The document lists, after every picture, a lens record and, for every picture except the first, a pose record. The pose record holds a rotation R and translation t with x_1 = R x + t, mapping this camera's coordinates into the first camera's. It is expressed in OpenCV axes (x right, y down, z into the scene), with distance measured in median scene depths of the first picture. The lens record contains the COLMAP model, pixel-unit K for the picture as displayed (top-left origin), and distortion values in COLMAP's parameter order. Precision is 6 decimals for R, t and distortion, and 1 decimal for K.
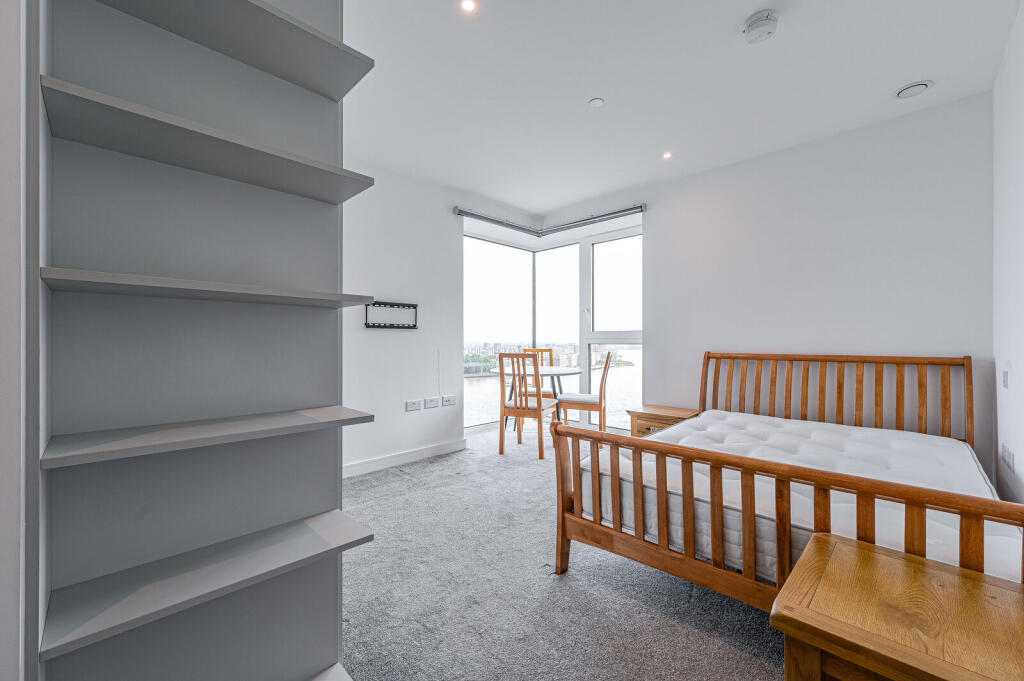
lens RADIAL K [[406.0, 0, 513.1], [0, 406.0, 358.7], [0, 0, 1]] dist [-0.000243, -0.000050]
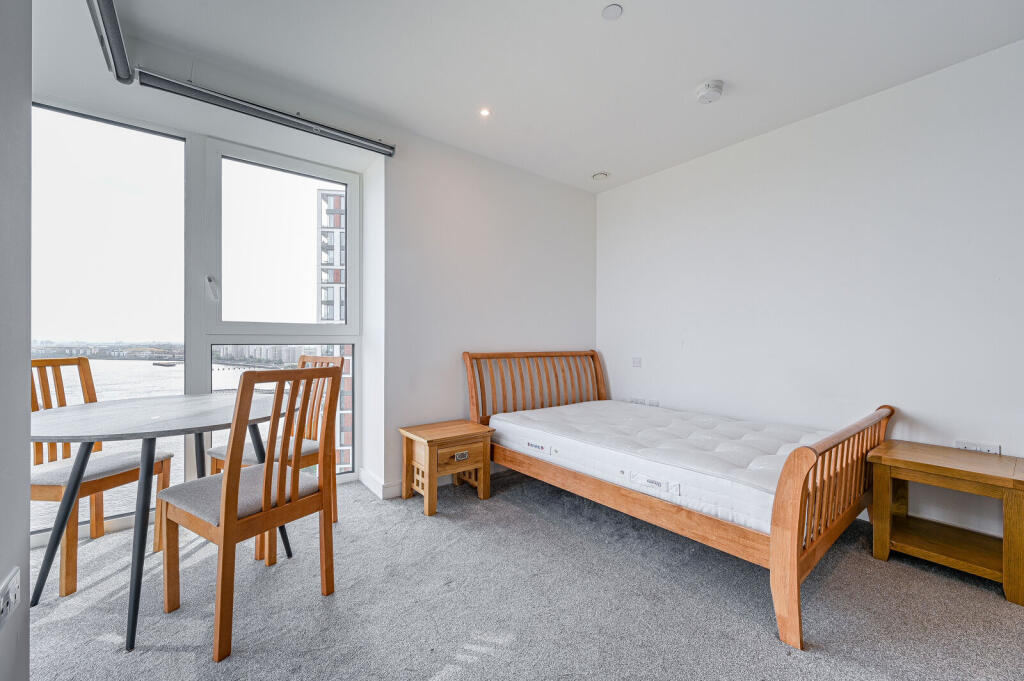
lens RADIAL K [[415.6, 0, 512.0], [0, 415.6, 340.5], [0, 0, 1]] dist [0.000499, 0.000006]
pose [[0.137186, 0.000393, 0.990545, -0.378967], [0.040424, 0.999165, -0.005995, -0.030857], [-0.989720, 0.040865, 0.137056, 0.728562]]
